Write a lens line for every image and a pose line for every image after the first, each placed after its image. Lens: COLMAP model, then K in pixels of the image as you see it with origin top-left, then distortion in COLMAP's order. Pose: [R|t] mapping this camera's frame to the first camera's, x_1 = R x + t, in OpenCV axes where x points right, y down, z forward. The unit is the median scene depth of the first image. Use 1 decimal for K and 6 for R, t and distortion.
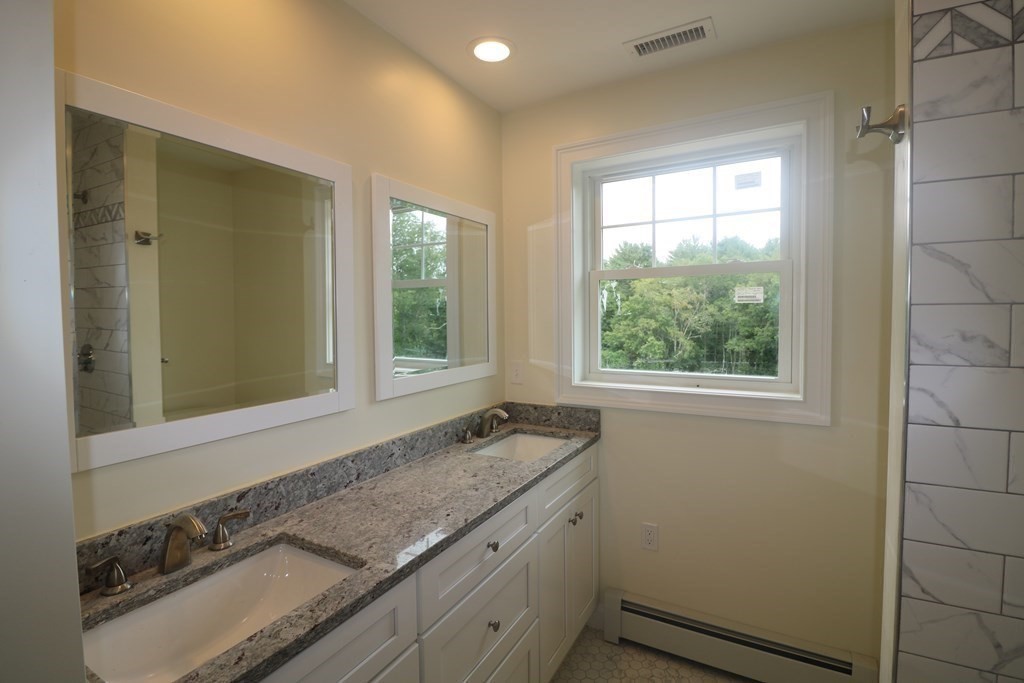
lens RADIAL K [[472.0, 0, 513.9], [0, 472.0, 333.6], [0, 0, 1]] dist [-0.001295, -0.012491]
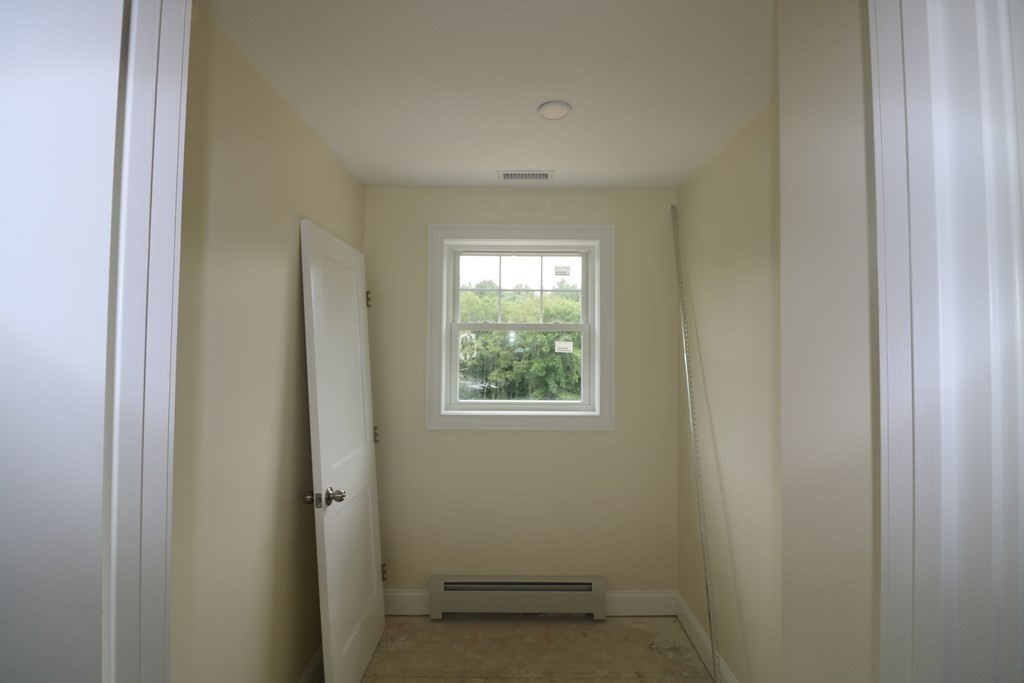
lens RADIAL K [[472.0, 0, 513.9], [0, 472.0, 333.6], [0, 0, 1]] dist [-0.001295, -0.012491]
pose [[0.887268, 0.032409, 0.460113, -0.267746], [-0.000916, 0.997650, -0.068505, -0.017024], [-0.461252, 0.060361, 0.885213, -0.197162]]
